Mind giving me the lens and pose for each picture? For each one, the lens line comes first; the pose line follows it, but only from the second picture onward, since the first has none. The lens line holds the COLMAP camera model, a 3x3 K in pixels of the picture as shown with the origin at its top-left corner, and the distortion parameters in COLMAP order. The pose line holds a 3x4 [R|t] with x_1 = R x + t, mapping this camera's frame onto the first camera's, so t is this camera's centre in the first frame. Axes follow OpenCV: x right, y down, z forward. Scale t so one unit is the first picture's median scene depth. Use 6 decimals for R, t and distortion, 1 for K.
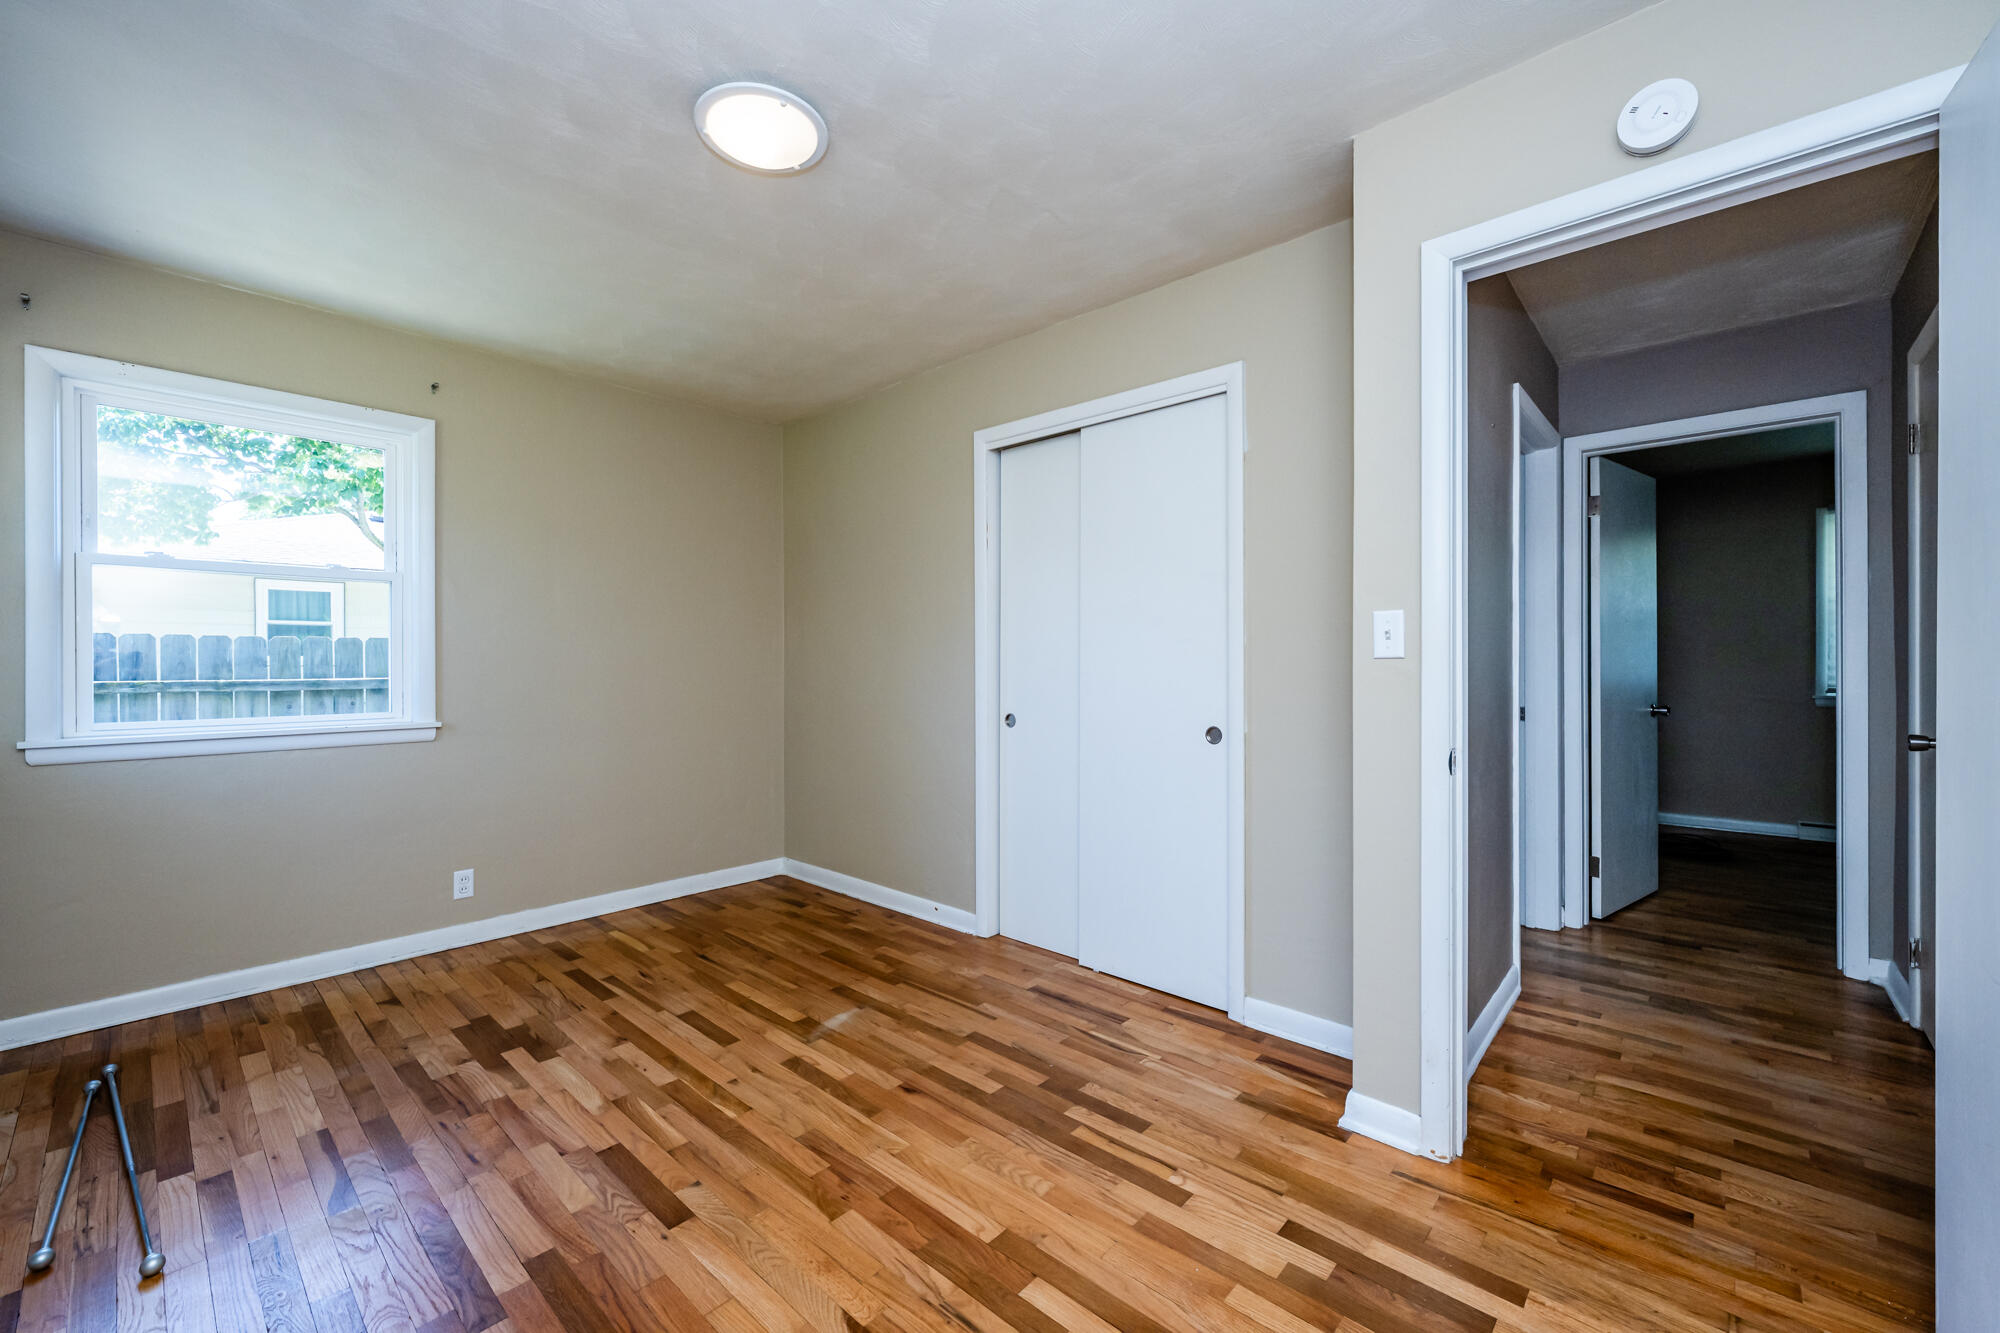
lens RADIAL K [[808.3, 0, 995.7], [0, 808.3, 663.3], [0, 0, 1]] dist [0.000346, 0.000166]
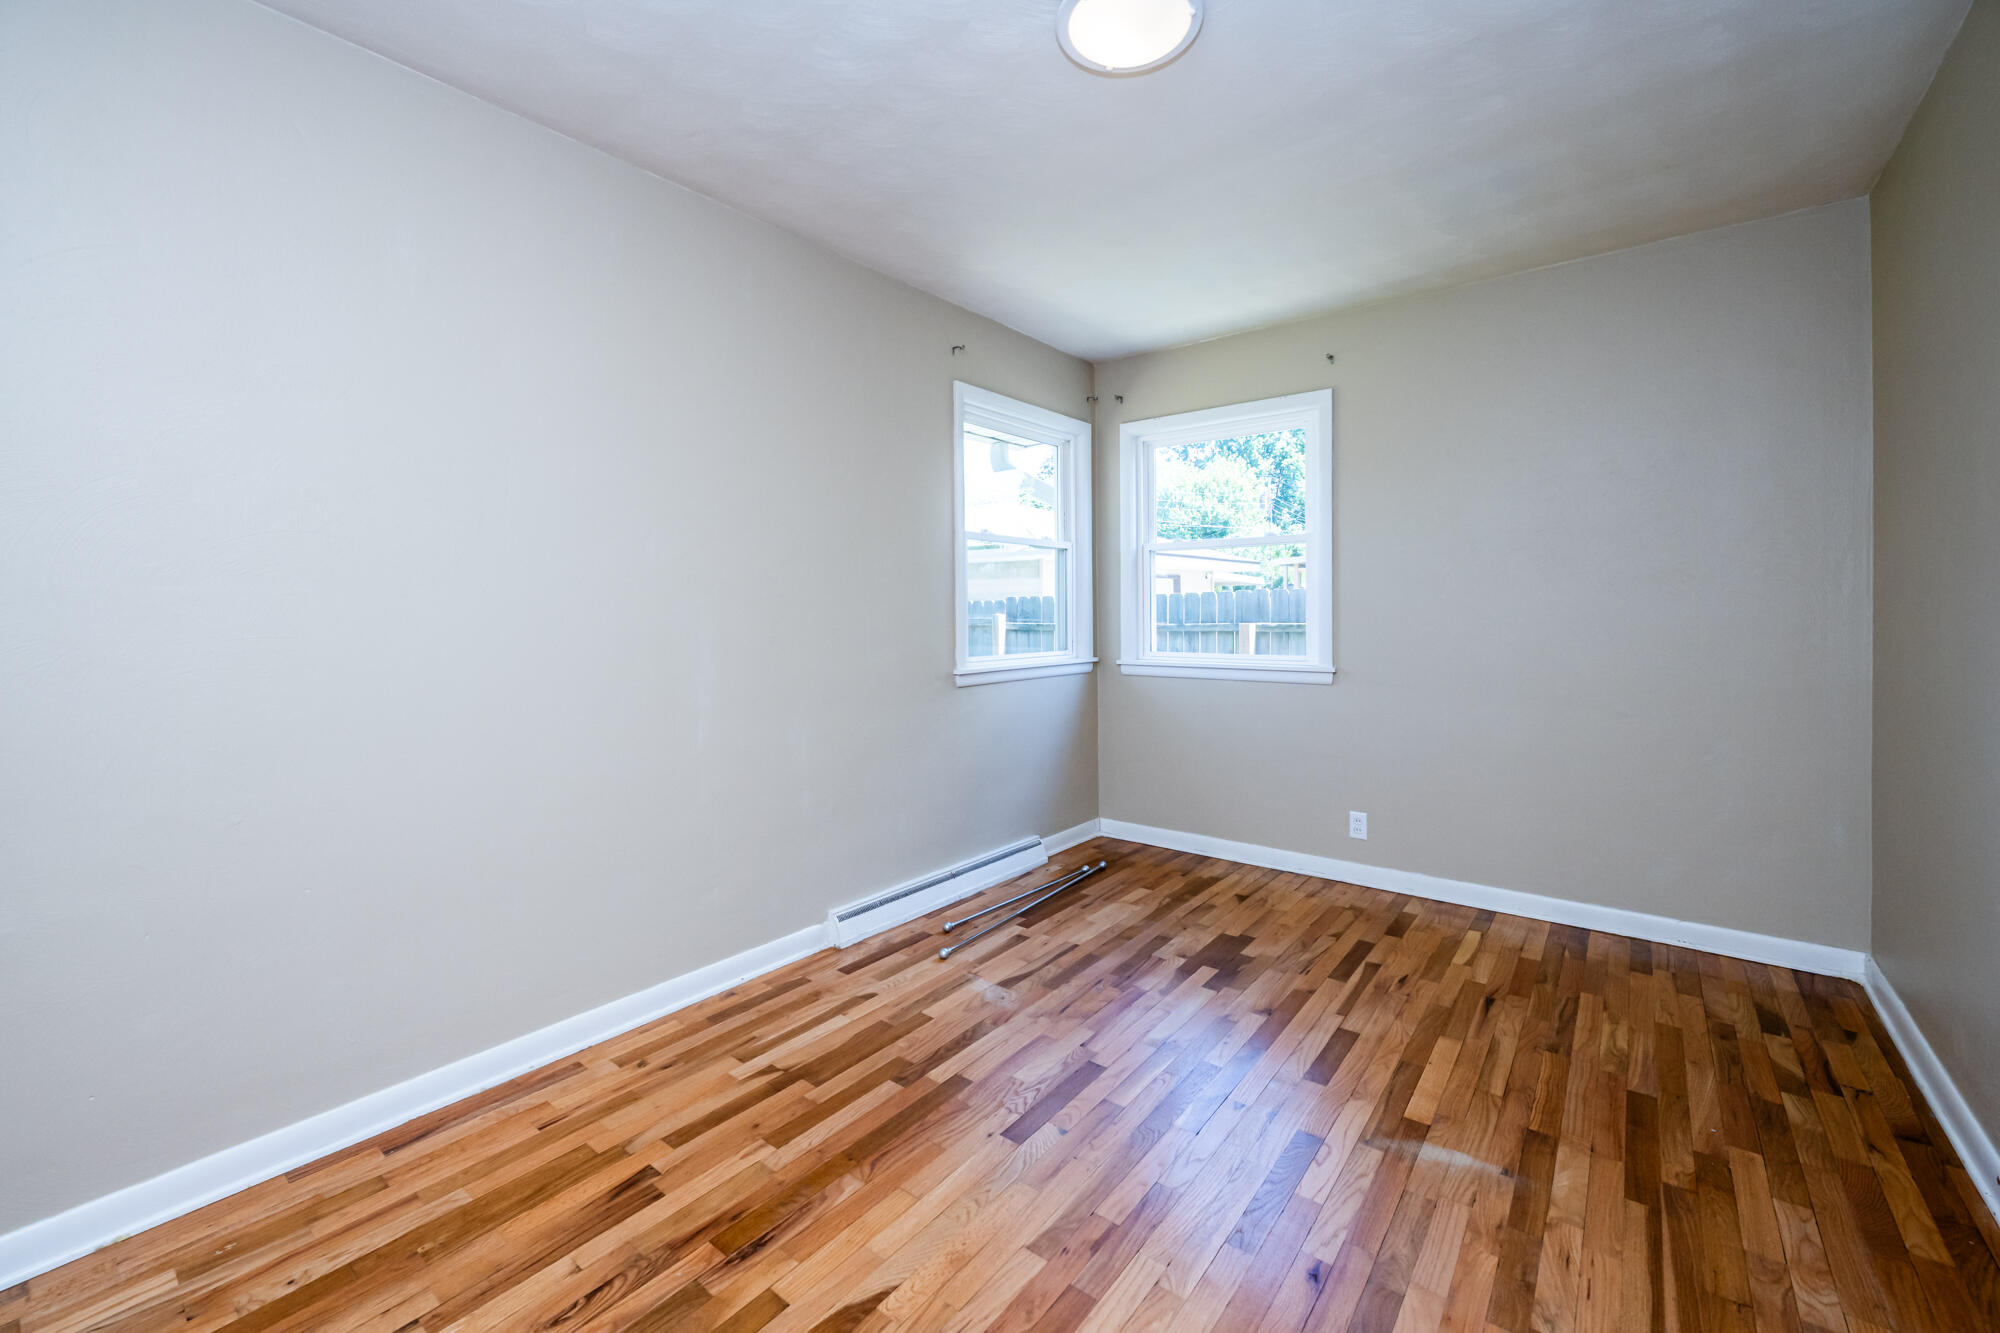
lens RADIAL K [[808.3, 0, 995.7], [0, 808.3, 663.3], [0, 0, 1]] dist [0.000346, 0.000166]
pose [[0.068852, 0.067771, -0.995322, 0.394054], [0.005431, 0.997650, 0.068305, -0.010365], [0.997612, -0.010109, 0.068322, 0.559944]]
